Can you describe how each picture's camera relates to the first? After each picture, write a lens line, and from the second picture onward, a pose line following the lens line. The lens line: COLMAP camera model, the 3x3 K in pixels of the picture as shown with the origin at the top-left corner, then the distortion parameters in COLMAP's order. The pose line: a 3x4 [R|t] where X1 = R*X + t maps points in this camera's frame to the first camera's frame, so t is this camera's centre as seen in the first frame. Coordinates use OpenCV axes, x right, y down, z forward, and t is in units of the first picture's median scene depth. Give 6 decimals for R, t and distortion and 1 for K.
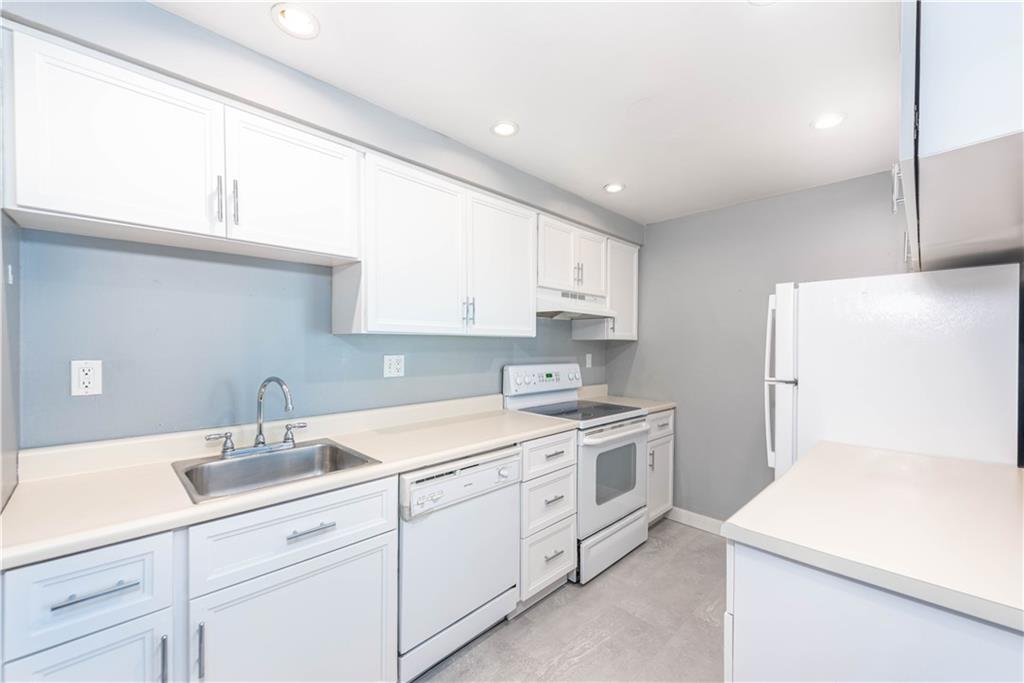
lens RADIAL K [[413.4, 0, 512.7], [0, 413.4, 340.6], [0, 0, 1]] dist [0.018636, -0.000346]
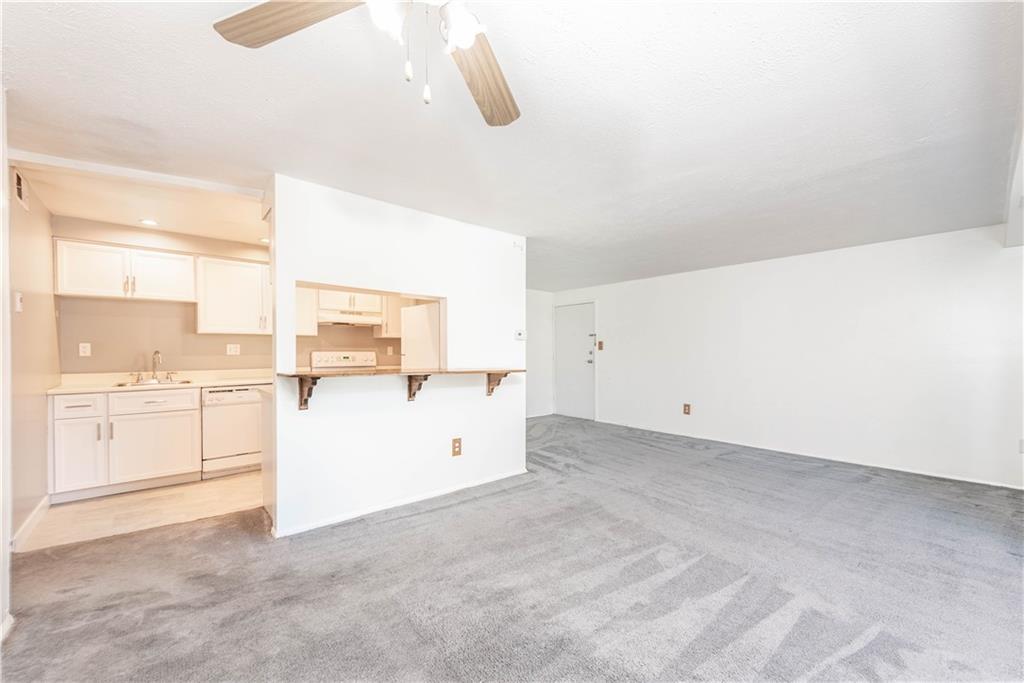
lens RADIAL K [[413.4, 0, 511.6], [0, 413.4, 348.1], [0, 0, 1]] dist [0.018636, -0.000346]
pose [[0.996422, -0.004774, -0.084385, 1.497525], [0.005330, 0.999966, 0.006367, 0.056260], [0.084352, -0.006794, 0.996413, -1.128587]]
